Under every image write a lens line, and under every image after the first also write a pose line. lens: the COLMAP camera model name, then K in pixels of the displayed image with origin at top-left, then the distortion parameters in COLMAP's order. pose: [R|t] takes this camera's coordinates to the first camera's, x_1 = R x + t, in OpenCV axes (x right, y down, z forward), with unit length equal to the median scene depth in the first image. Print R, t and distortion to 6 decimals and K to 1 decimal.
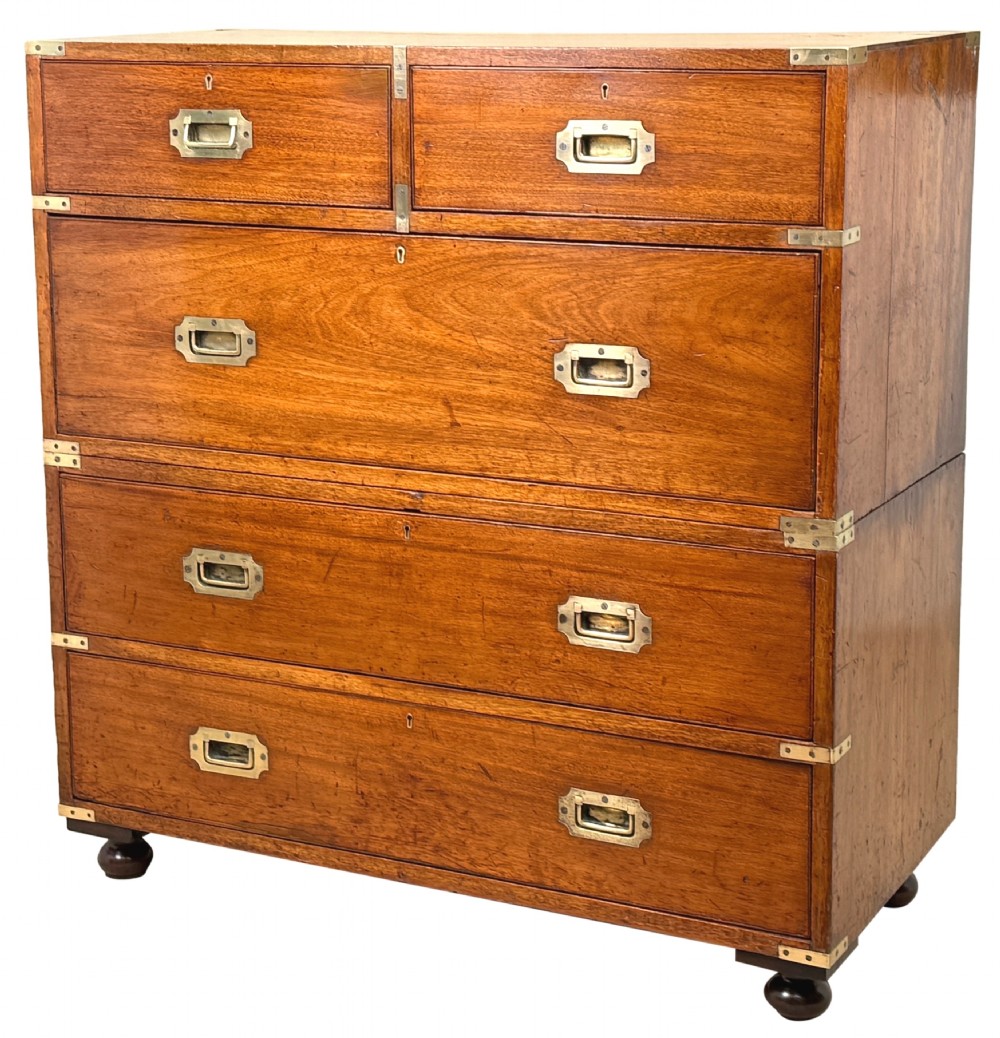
lens RADIAL K [[2197.9, 0, 501.4], [0, 2197.9, 514.2], [0, 0, 1]] dist [0.040452, 0.000000]
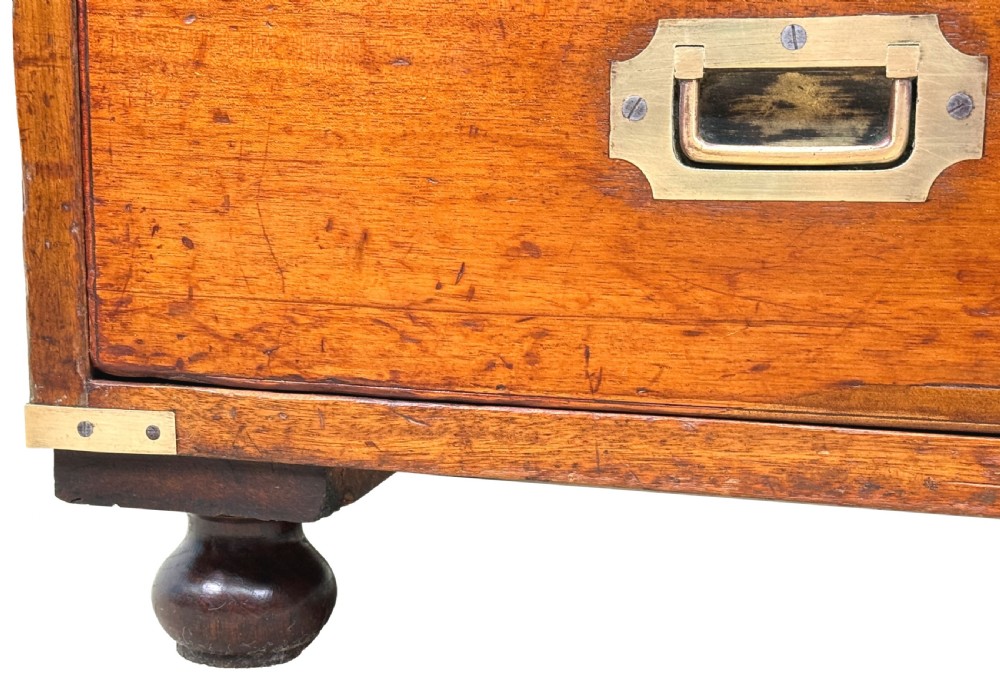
lens RADIAL K [[1246.9, 0, 502.8], [0, 1246.9, 352.3], [0, 0, 1]] dist [0.075153, 0.000000]
pose [[0.960951, -0.016835, 0.276206, -0.210826], [0.035686, 0.997352, -0.063365, 0.154598], [-0.274408, 0.070748, 0.959007, 0.934907]]
